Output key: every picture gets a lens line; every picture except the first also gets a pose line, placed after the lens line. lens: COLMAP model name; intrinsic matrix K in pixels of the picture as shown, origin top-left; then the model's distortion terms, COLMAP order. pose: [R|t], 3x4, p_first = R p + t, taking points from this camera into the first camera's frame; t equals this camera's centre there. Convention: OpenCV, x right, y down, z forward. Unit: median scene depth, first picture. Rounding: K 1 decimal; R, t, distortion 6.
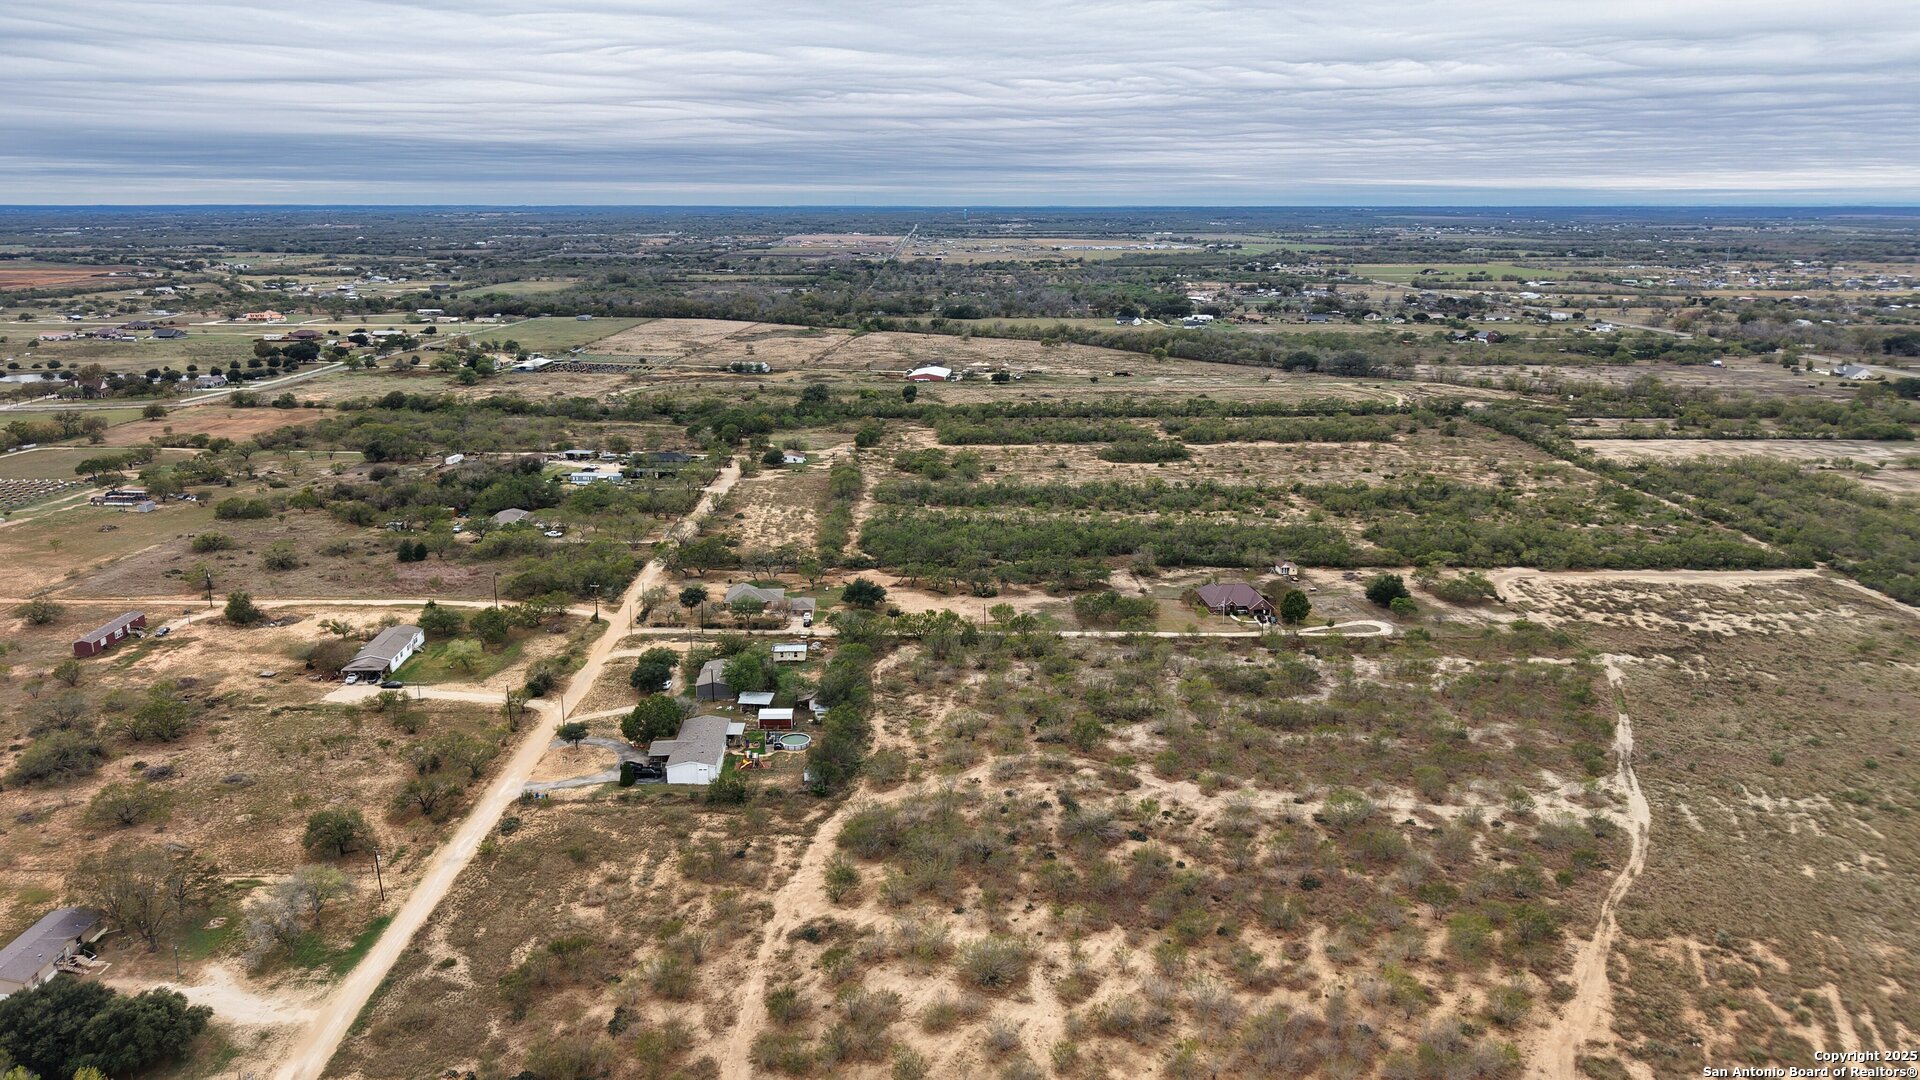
lens RADIAL K [[1267.0, 0, 985.1], [0, 1267.0, 531.9], [0, 0, 1]] dist [0.048193, -0.064235]
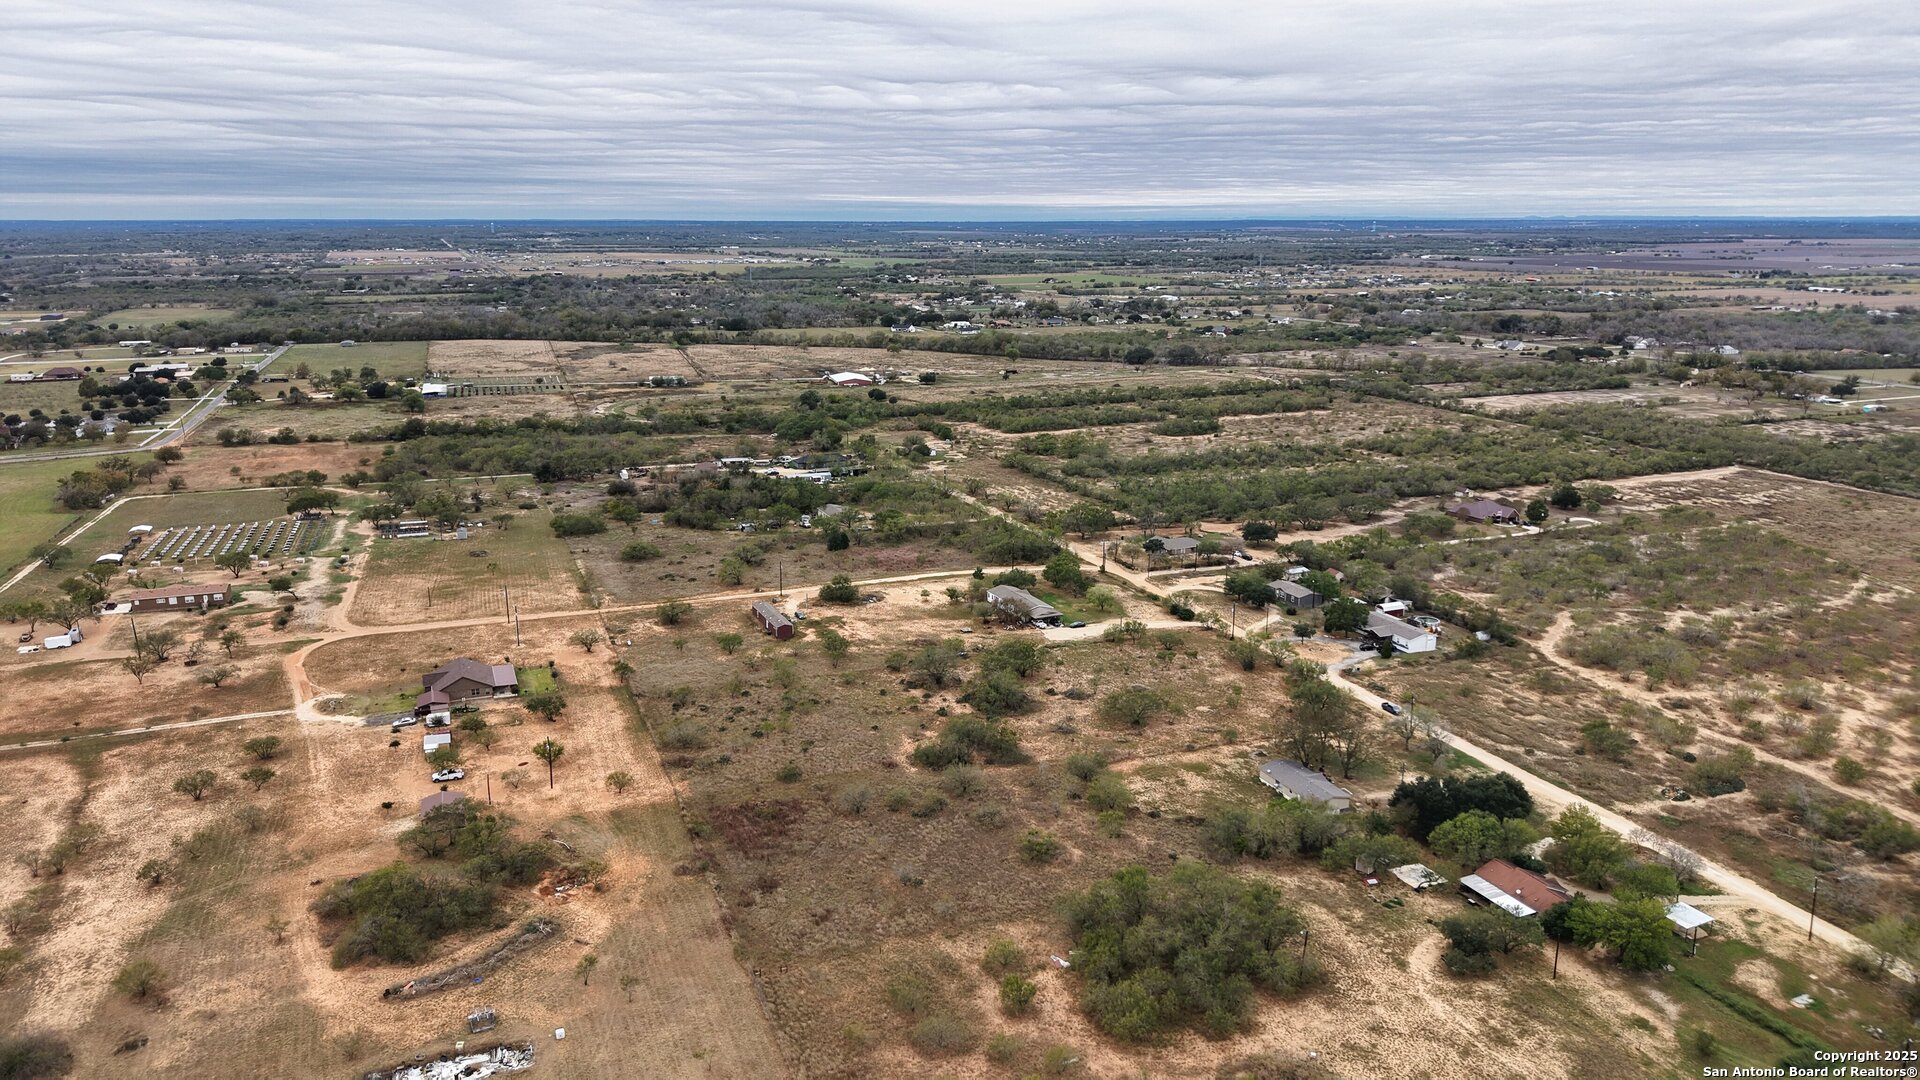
lens RADIAL K [[1267.0, 0, 985.1], [0, 1267.0, 531.9], [0, 0, 1]] dist [0.048193, -0.064235]
pose [[0.927586, -0.091769, 0.362164, -0.788395], [0.095376, 0.995410, 0.007946, 0.012200], [-0.361231, 0.027171, 0.932080, -0.064659]]
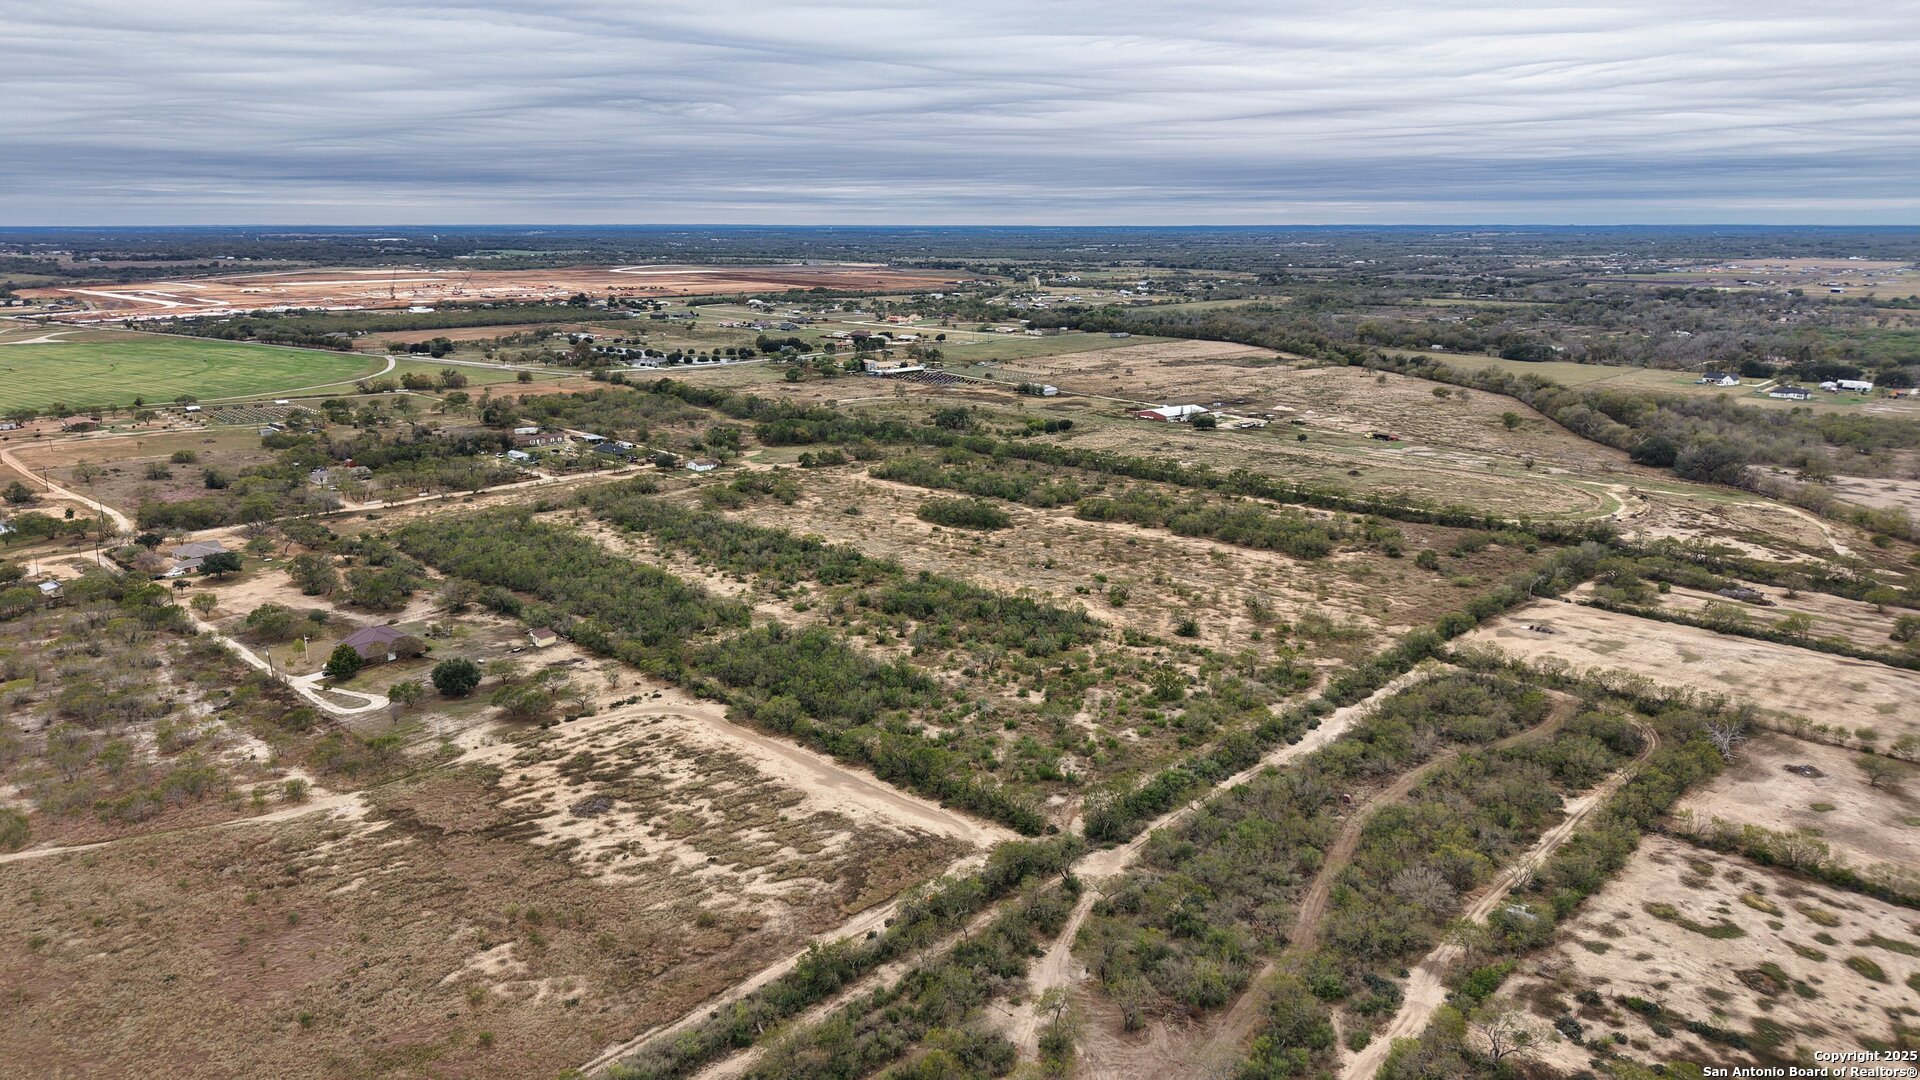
lens RADIAL K [[1267.0, 0, 985.1], [0, 1267.0, 531.9], [0, 0, 1]] dist [0.048193, -0.064235]
pose [[0.718382, 0.164603, -0.675894, 1.181564], [-0.174664, 0.983158, 0.053788, -0.162350], [0.673364, 0.079414, 0.735033, 0.634039]]
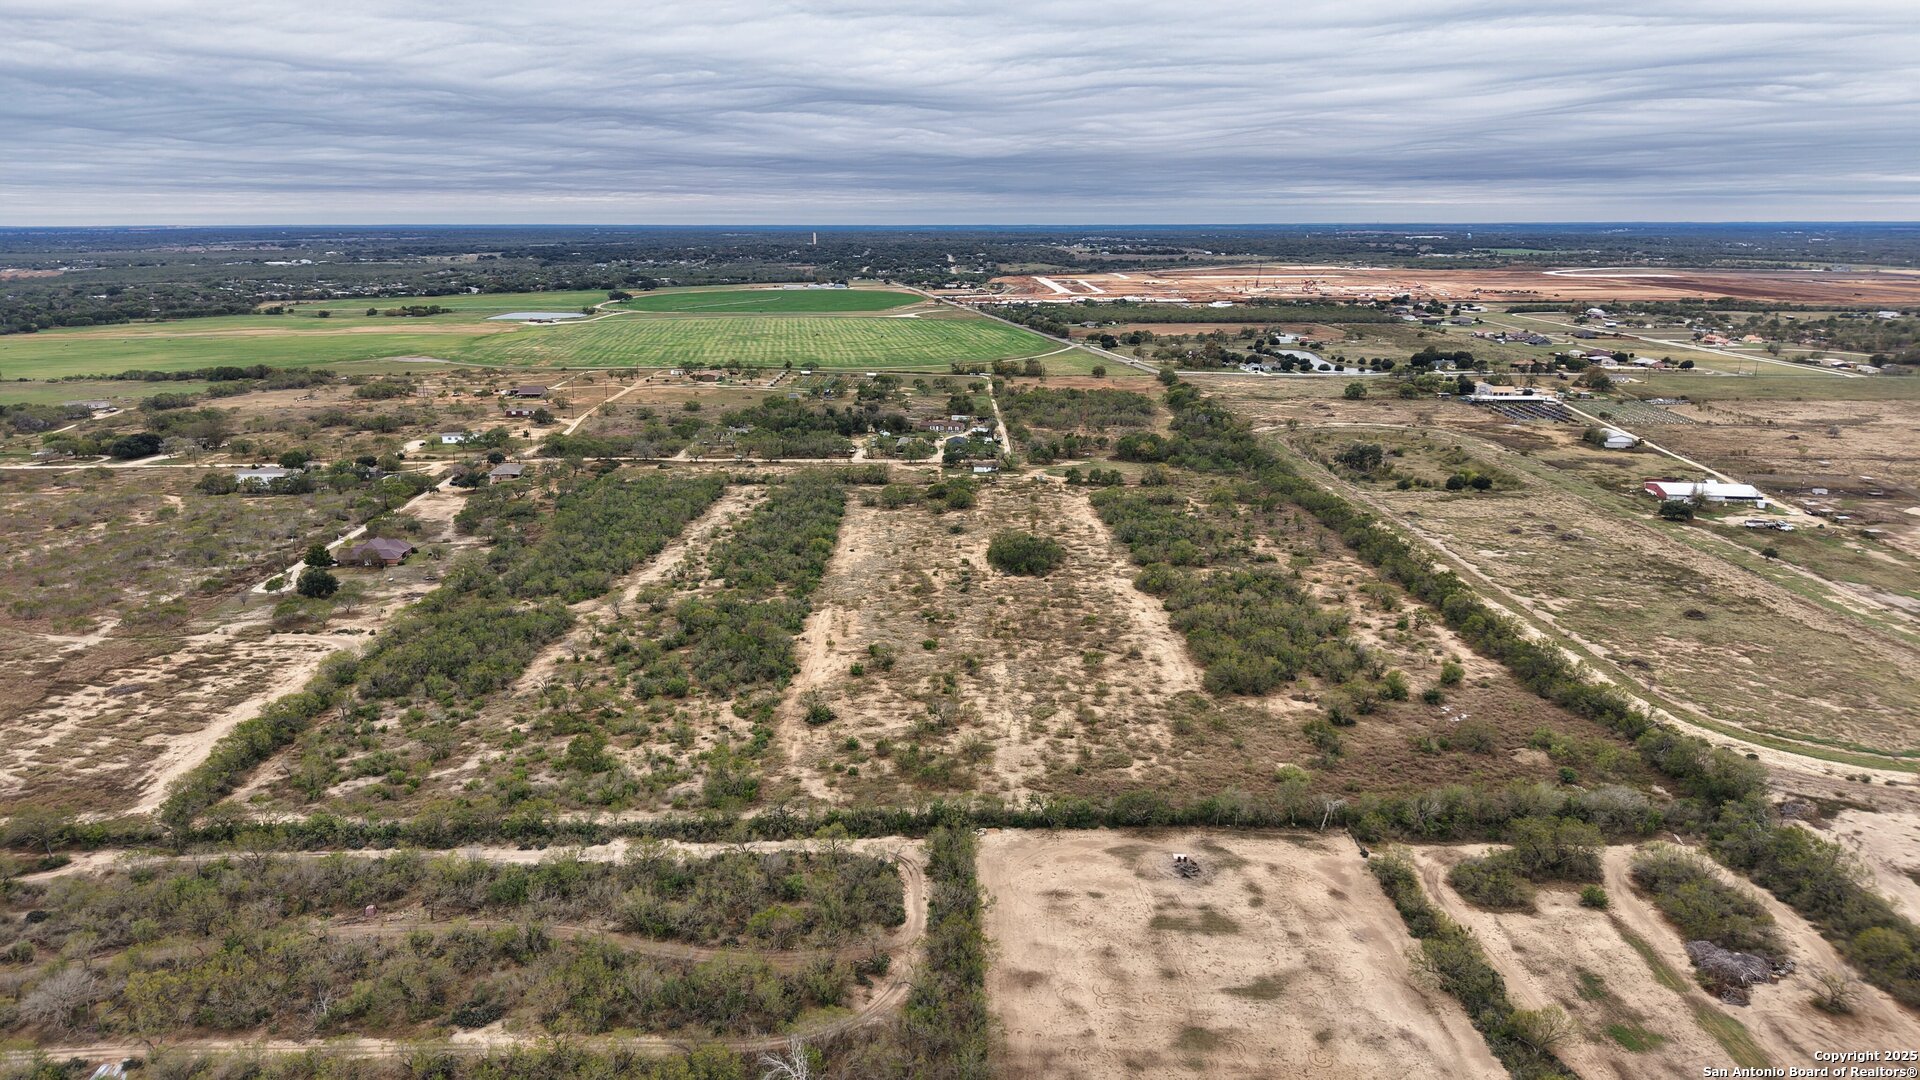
lens RADIAL K [[1267.0, 0, 985.1], [0, 1267.0, 531.9], [0, 0, 1]] dist [0.048193, -0.064235]
pose [[0.007126, 0.238079, -0.971220, 1.419381], [-0.250708, 0.940649, 0.228746, -0.398200], [0.968036, 0.241863, 0.066391, 1.532045]]
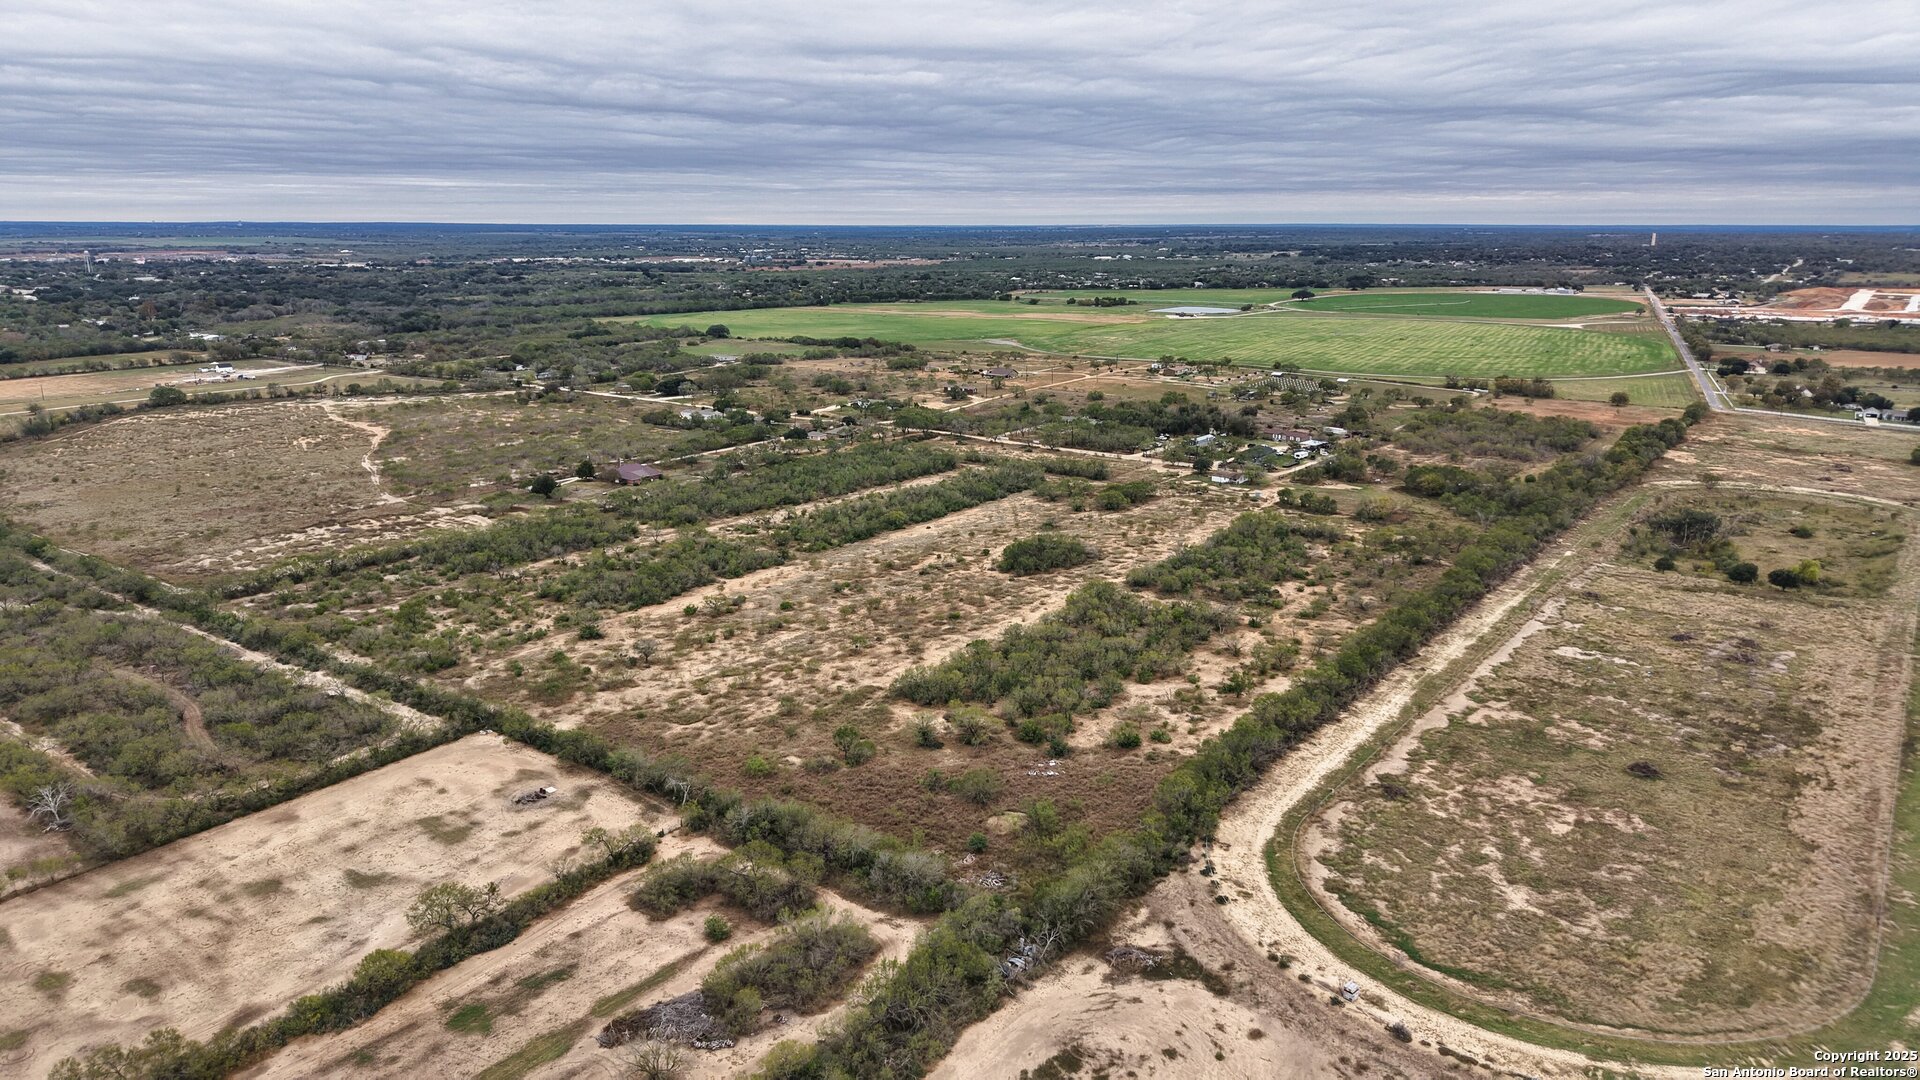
lens RADIAL K [[1267.0, 0, 985.1], [0, 1267.0, 531.9], [0, 0, 1]] dist [0.048193, -0.064235]
pose [[-0.602232, 0.189506, -0.775502, 1.205305], [-0.202160, 0.903552, 0.377788, -0.583845], [0.772300, 0.384292, -0.505838, 2.245370]]
